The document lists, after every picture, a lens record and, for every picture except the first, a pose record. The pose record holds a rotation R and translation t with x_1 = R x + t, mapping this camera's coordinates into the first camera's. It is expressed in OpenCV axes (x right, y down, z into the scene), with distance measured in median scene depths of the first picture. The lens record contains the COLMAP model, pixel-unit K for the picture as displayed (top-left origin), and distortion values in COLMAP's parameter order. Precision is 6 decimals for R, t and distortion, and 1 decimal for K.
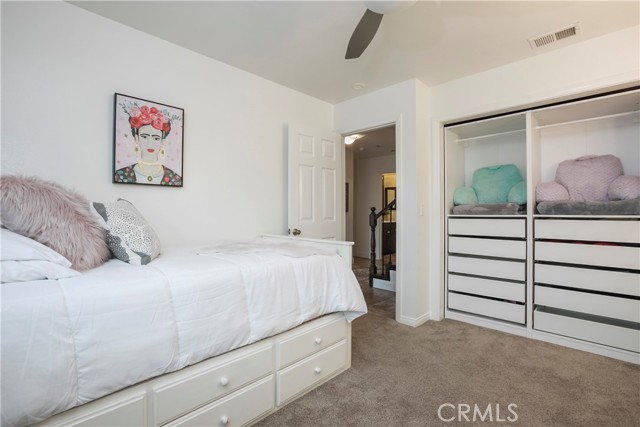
lens RADIAL K [[292.5, 0, 320.0], [0, 292.5, 213.5], [0, 0, 1]] dist [-0.030928, -0.000130]
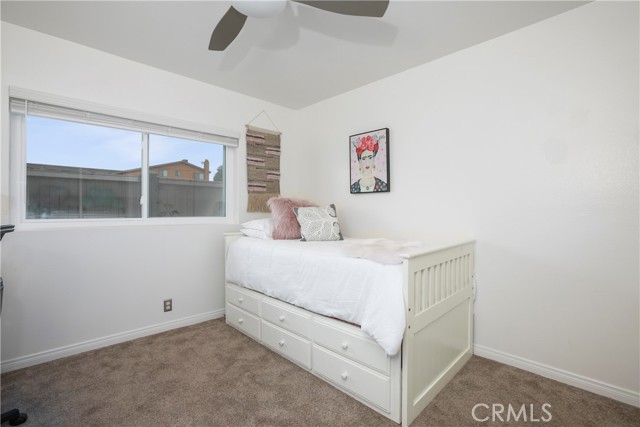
lens RADIAL K [[292.5, 0, 320.0], [0, 292.5, 213.5], [0, 0, 1]] dist [-0.030928, -0.000130]
pose [[-0.009699, 0.007711, -0.999923, 0.839907], [-0.006048, 0.999952, 0.007770, -0.008106], [0.999935, 0.006123, -0.009652, 0.808176]]
